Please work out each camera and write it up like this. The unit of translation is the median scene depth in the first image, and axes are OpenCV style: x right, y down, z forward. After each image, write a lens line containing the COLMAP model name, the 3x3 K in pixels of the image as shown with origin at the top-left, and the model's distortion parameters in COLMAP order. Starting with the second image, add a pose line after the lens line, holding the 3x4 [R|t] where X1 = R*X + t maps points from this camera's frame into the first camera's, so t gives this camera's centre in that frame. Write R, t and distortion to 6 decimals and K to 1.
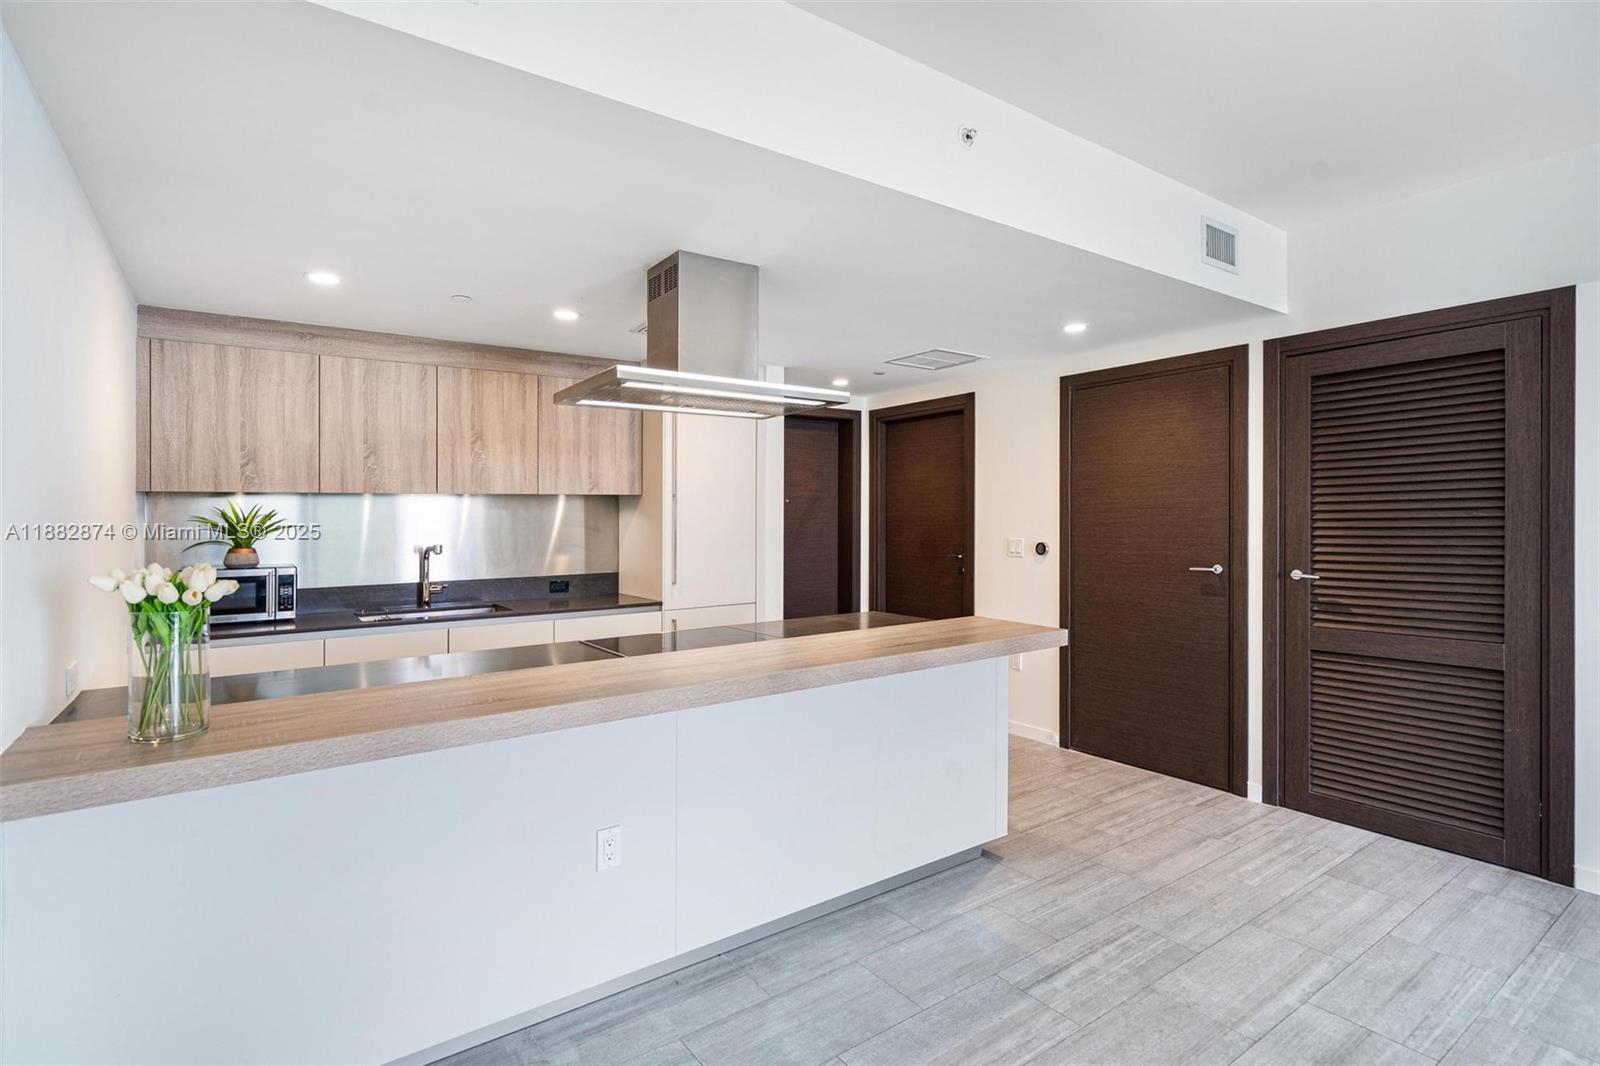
lens RADIAL K [[769.3, 0, 801.5], [0, 769.3, 515.8], [0, 0, 1]] dist [-0.006031, 0.003753]
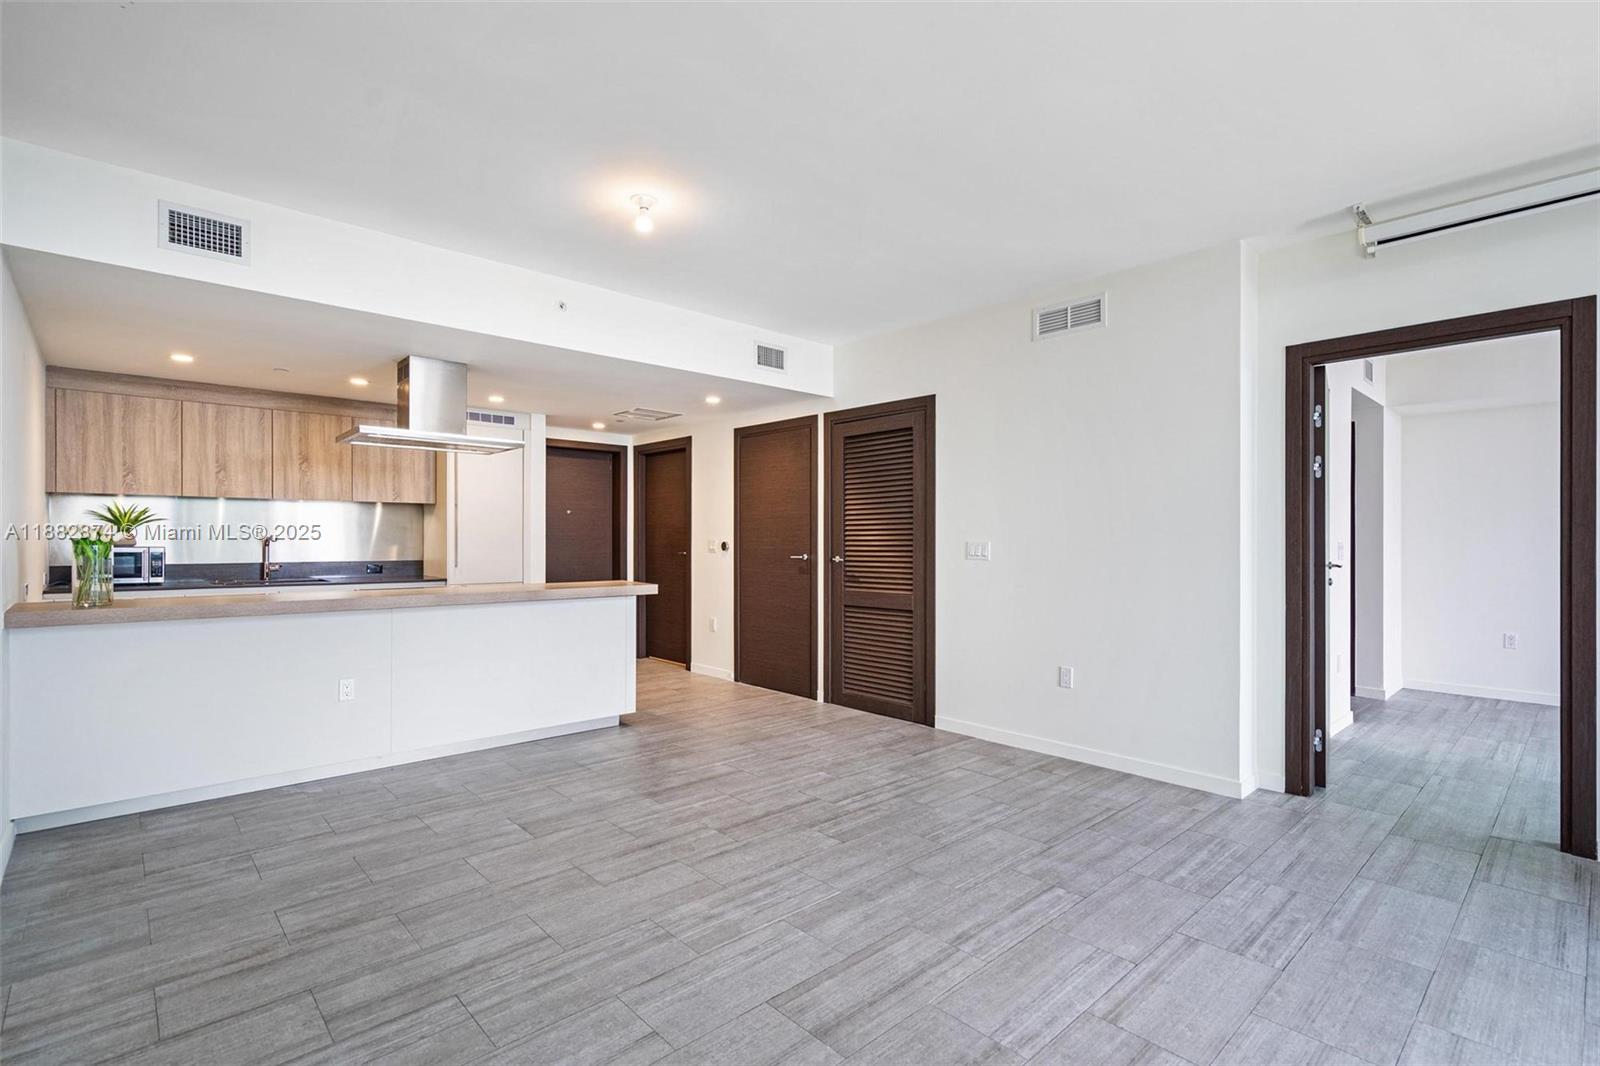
lens RADIAL K [[738.5, 0, 799.2], [0, 738.5, 551.9], [0, 0, 1]] dist [-0.010628, 0.002820]
pose [[0.992340, 0.012156, 0.122934, 0.356201], [-0.014687, 0.999698, 0.019702, 0.030357], [-0.122657, -0.021357, 0.992219, -0.515049]]
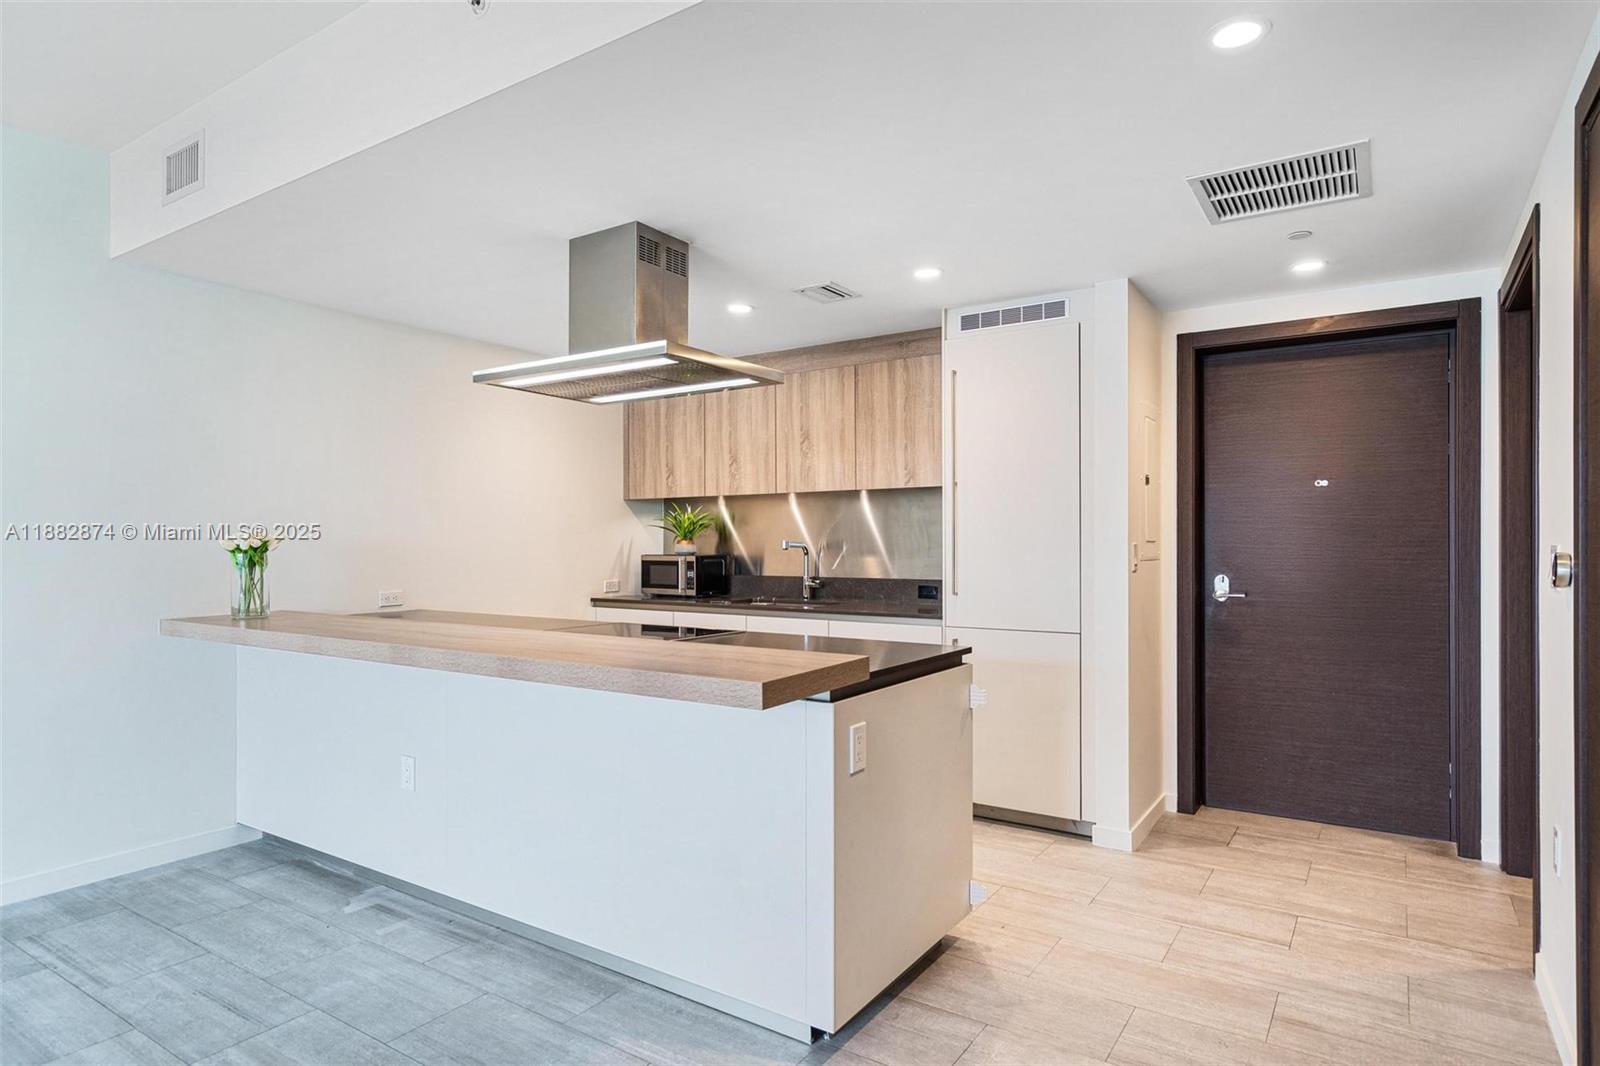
lens RADIAL K [[882.5, 0, 810.6], [0, 882.5, 530.3], [0, 0, 1]] dist [0.011897, -0.004828]
pose [[0.364697, -0.006442, -0.931104, 0.757612], [0.000445, 0.999977, -0.006744, 0.034035], [0.931126, 0.002046, 0.364692, 0.633059]]
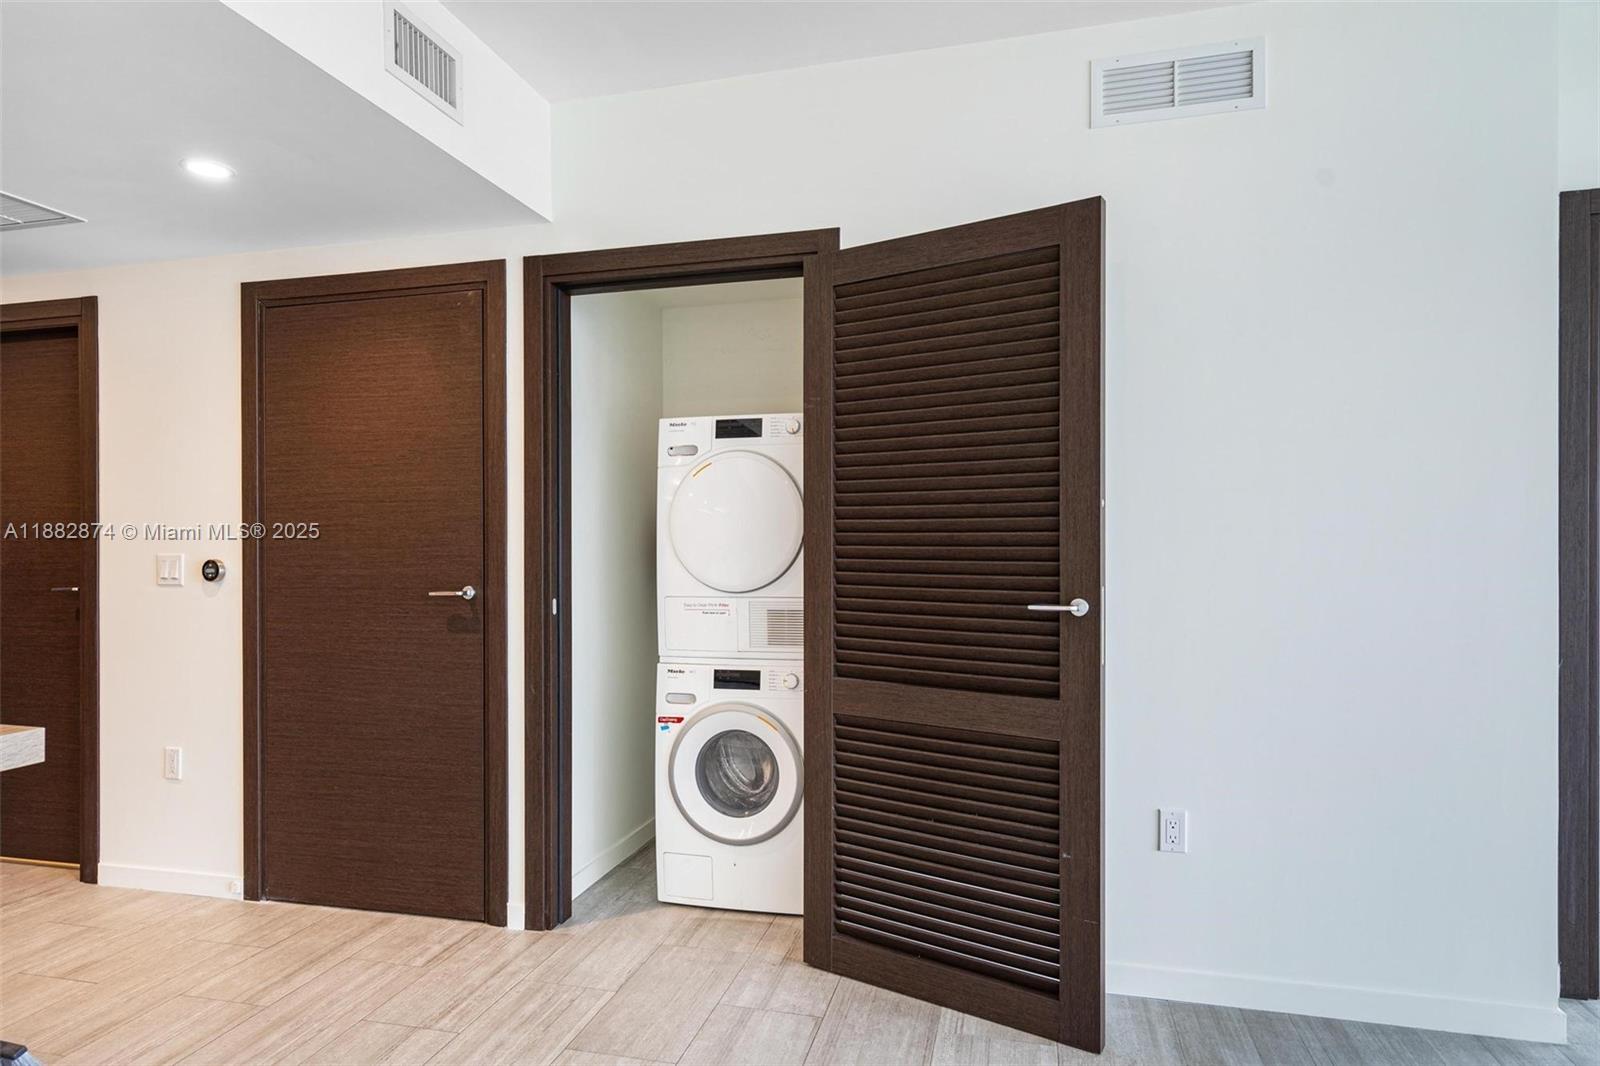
lens RADIAL K [[882.5, 0, 812.6], [0, 882.5, 537.9], [0, 0, 1]] dist [0.011897, -0.004828]
pose [[0.756967, 0.004318, 0.653439, 0.273830], [-0.001091, 0.999985, -0.005343, 0.026205], [-0.653453, 0.003332, 0.756960, 0.227983]]
